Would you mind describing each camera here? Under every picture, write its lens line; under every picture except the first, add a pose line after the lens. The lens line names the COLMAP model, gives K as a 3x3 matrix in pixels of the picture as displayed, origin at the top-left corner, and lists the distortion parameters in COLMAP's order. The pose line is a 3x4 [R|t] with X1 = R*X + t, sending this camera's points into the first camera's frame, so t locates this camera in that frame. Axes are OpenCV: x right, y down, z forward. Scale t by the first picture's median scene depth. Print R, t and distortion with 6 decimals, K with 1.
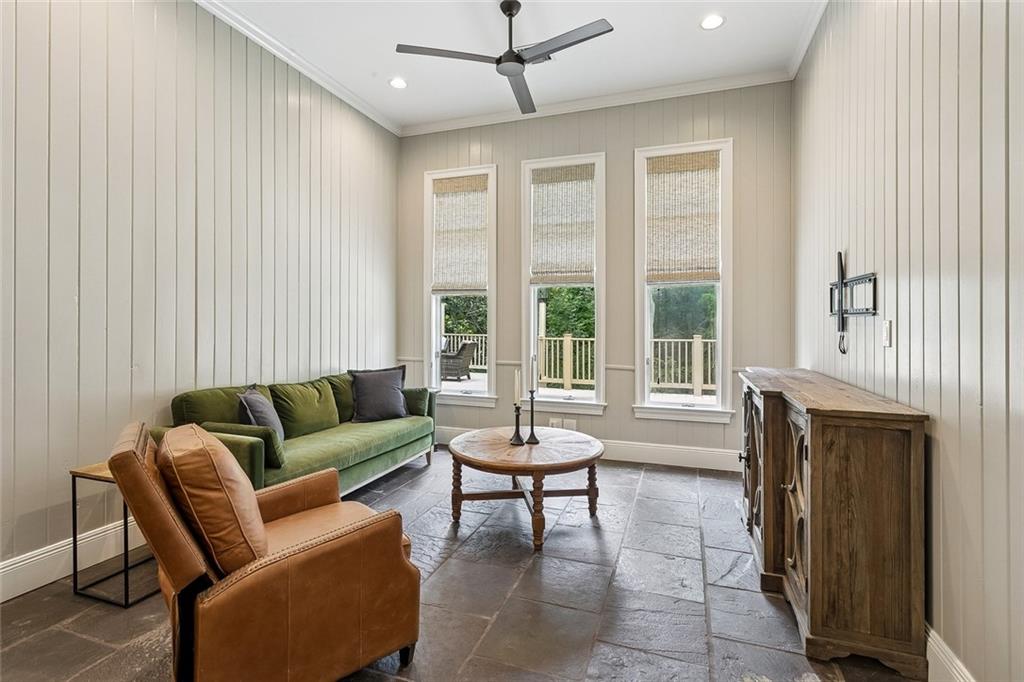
lens RADIAL K [[485.5, 0, 519.6], [0, 485.5, 318.5], [0, 0, 1]] dist [-0.003839, 0.003212]
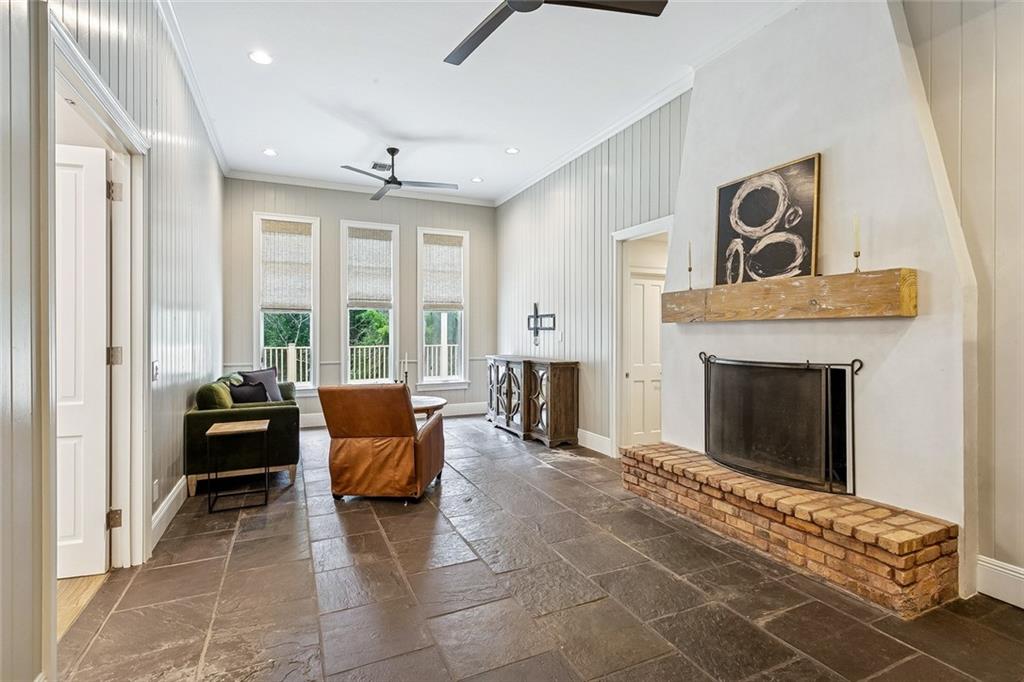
lens RADIAL K [[485.5, 0, 509.7], [0, 485.5, 335.4], [0, 0, 1]] dist [-0.003839, 0.003212]
pose [[0.717099, -0.009589, 0.696906, -0.681075], [-0.000745, 0.999894, 0.014524, -0.008150], [-0.696971, -0.010934, 0.717016, -0.389688]]
